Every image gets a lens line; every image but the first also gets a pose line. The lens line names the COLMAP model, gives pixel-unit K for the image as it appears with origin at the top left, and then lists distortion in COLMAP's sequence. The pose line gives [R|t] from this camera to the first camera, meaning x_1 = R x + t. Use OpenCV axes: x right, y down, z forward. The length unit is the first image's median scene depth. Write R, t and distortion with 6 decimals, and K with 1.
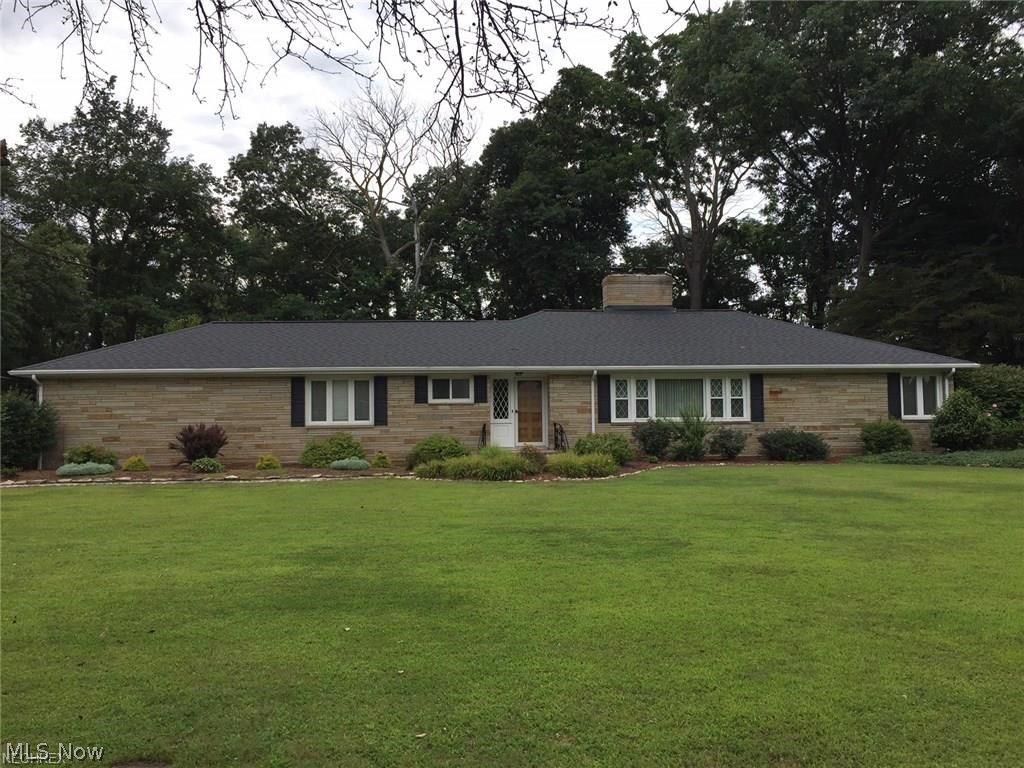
lens RADIAL K [[867.1, 0, 507.9], [0, 867.1, 389.7], [0, 0, 1]] dist [0.062270, -0.087420]
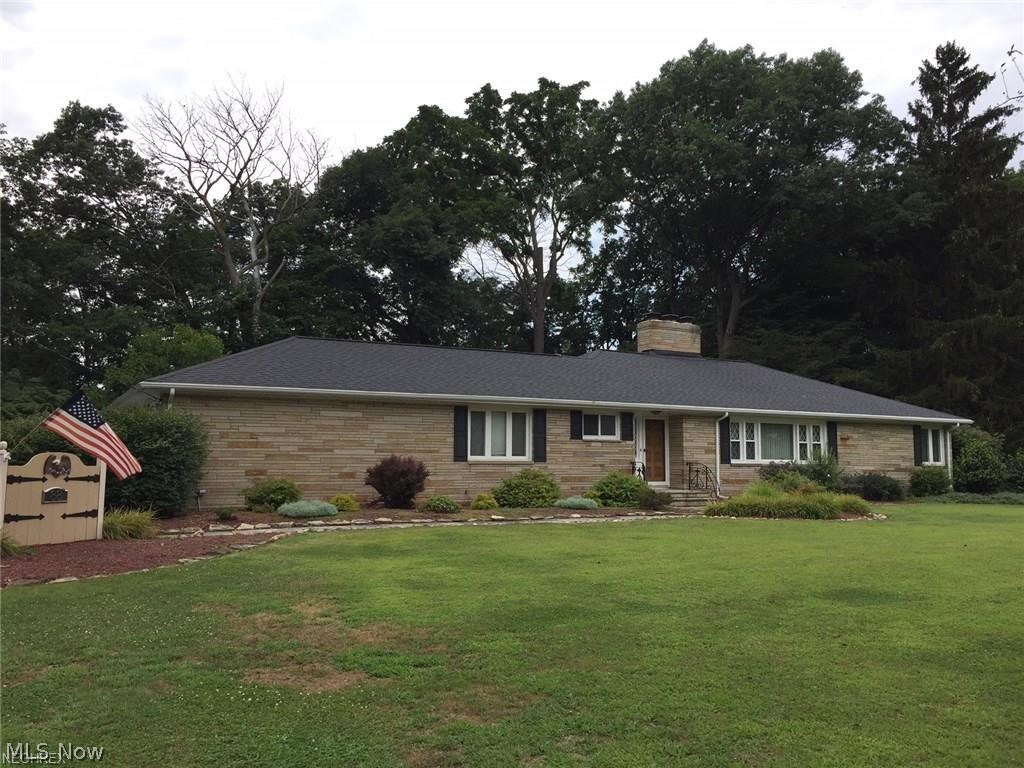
lens RADIAL K [[867.1, 0, 511.1], [0, 867.1, 381.4], [0, 0, 1]] dist [0.062270, -0.087420]
pose [[0.911322, 0.056370, 0.407816, -0.553444], [-0.032831, 0.997378, -0.064498, 0.015888], [-0.410382, 0.045389, 0.910783, 0.159374]]
